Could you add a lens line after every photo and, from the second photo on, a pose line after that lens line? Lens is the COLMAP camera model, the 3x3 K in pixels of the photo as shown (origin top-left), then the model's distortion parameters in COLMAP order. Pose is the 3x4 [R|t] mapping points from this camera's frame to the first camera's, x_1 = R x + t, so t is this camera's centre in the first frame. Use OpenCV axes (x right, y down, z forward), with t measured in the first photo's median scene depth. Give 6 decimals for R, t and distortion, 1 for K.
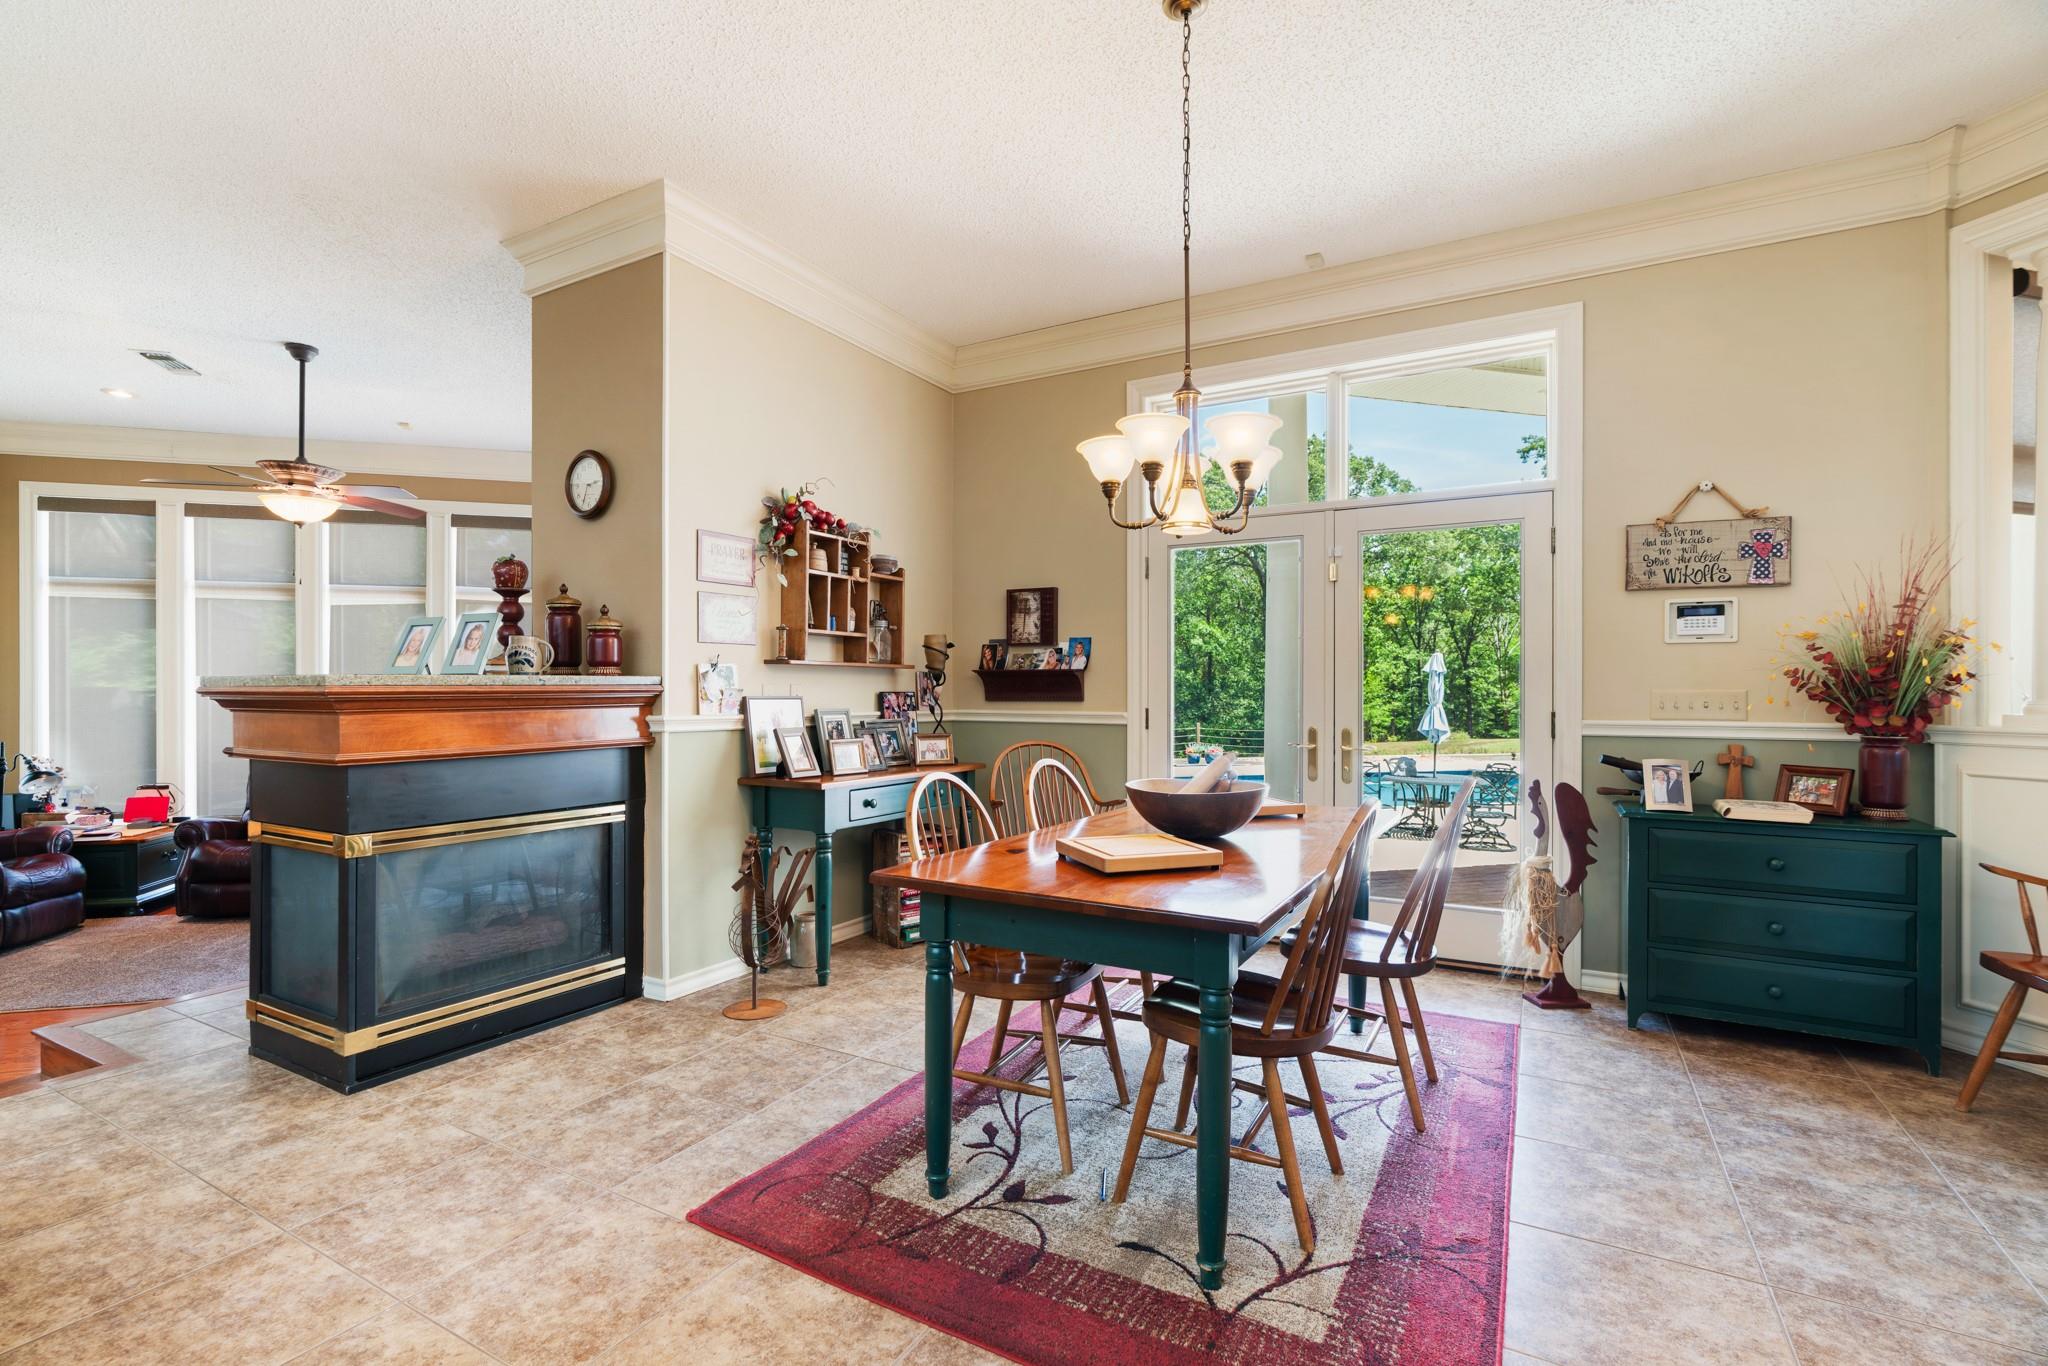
lens RADIAL K [[934.2, 0, 1020.5], [0, 934.2, 699.7], [0, 0, 1]] dist [-0.002658, -0.000176]
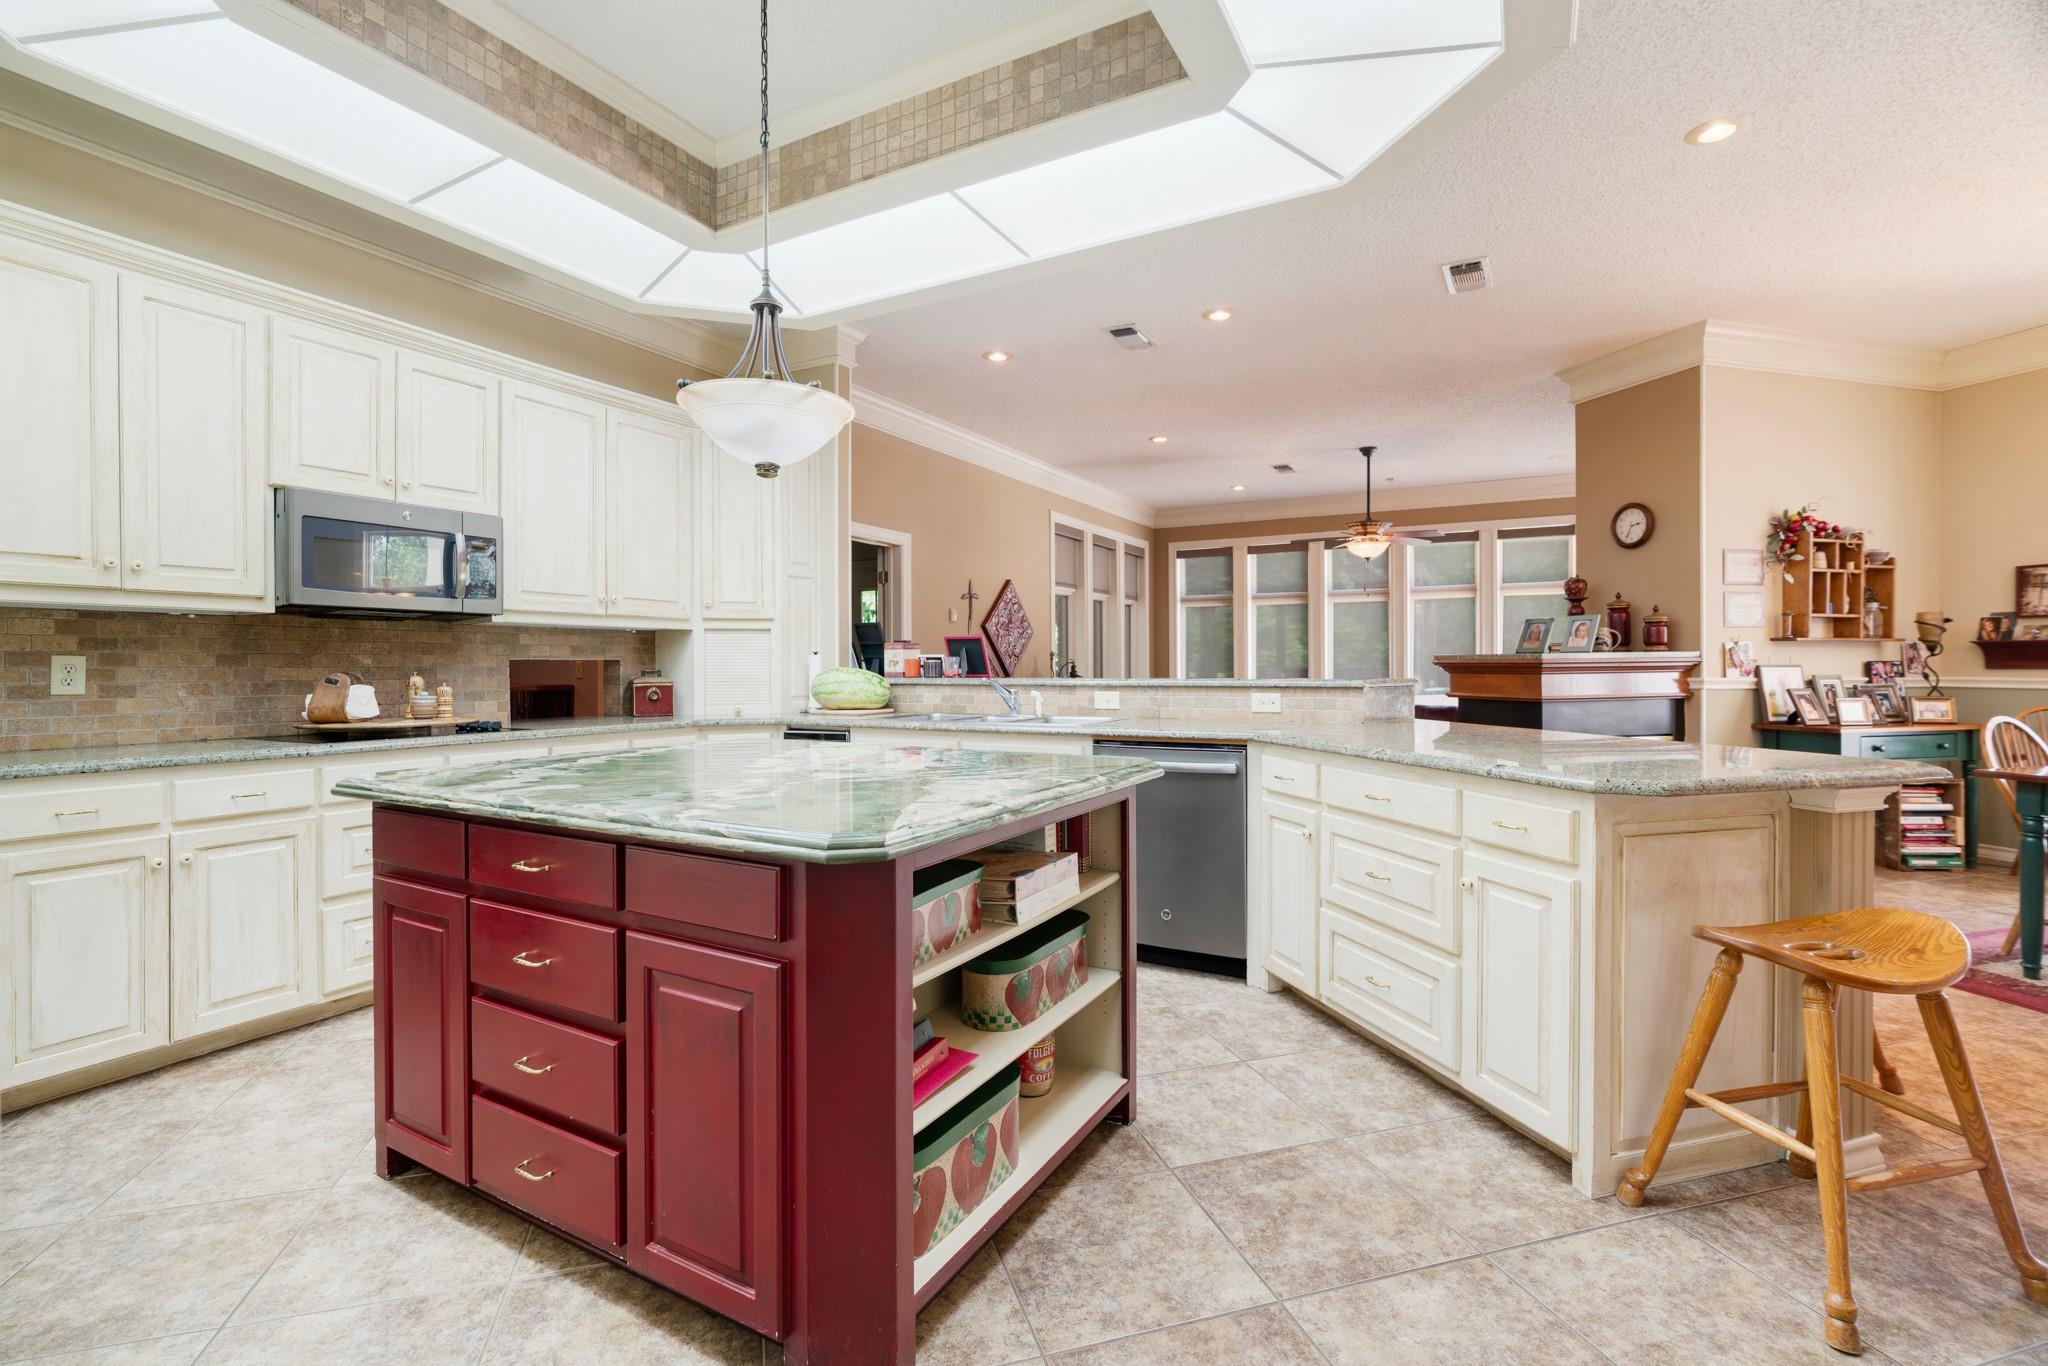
lens RADIAL K [[920.0, 0, 1030.2], [0, 920.0, 668.1], [0, 0, 1]] dist [0.003927, 0.000534]
pose [[0.723205, -0.000172, -0.690633, -0.122784], [-0.001883, 0.999996, -0.002222, 0.005844], [0.690630, 0.002907, 0.723202, -0.692003]]
